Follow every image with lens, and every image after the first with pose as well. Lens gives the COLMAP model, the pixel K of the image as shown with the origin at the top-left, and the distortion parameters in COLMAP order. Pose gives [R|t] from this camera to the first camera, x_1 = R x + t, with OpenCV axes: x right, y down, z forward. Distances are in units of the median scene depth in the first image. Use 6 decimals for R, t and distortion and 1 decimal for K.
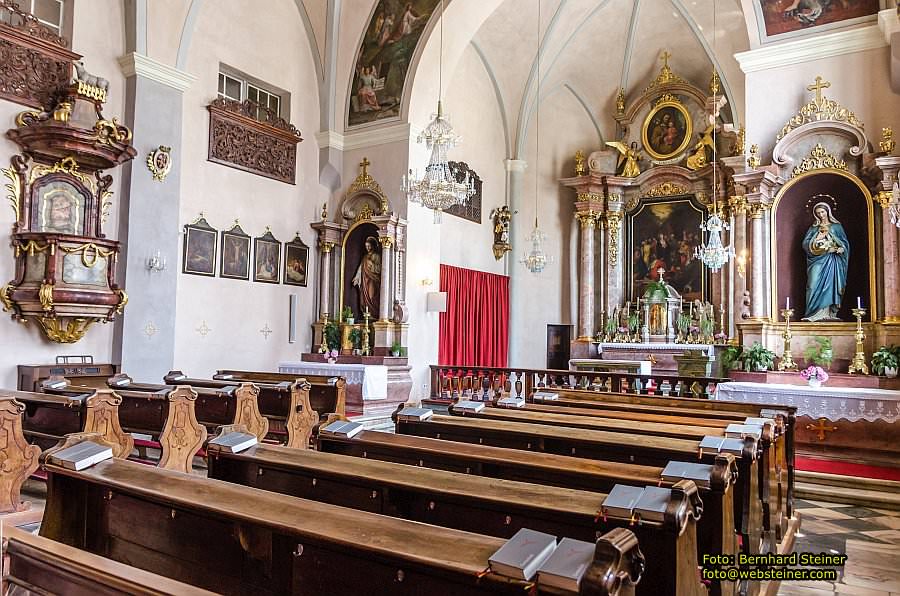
lens RADIAL K [[652.4, 0, 450.0], [0, 652.4, 298.0], [0, 0, 1]] dist [-0.000193, 0.000090]
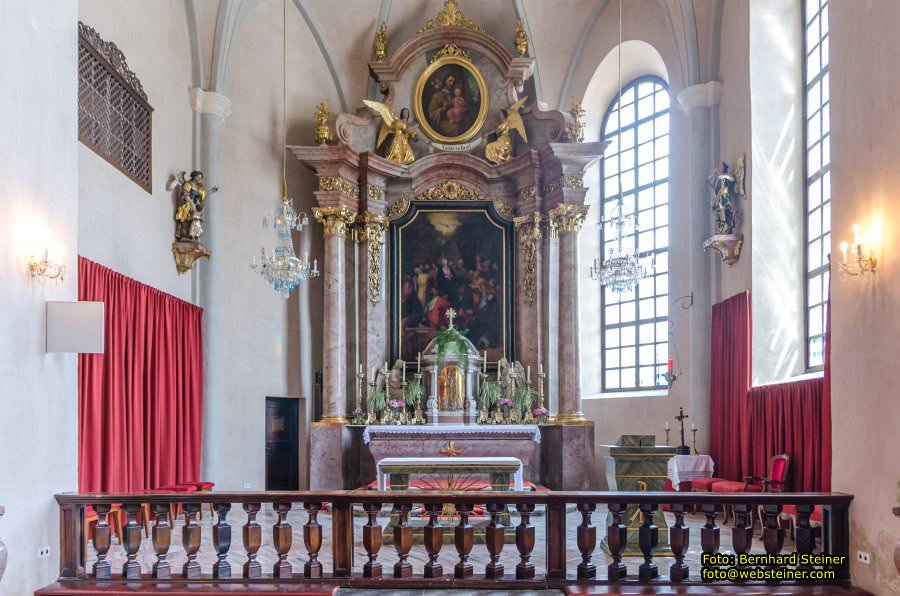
lens RADIAL K [[677.8, 0, 450.1], [0, 677.8, 412.5], [0, 0, 1]] dist [0.003870, 0.001185]
pose [[0.850182, -0.012429, 0.526342, -0.032151], [-0.014006, 0.998833, 0.046211, 0.025426], [-0.526303, -0.046660, 0.849016, 0.411586]]
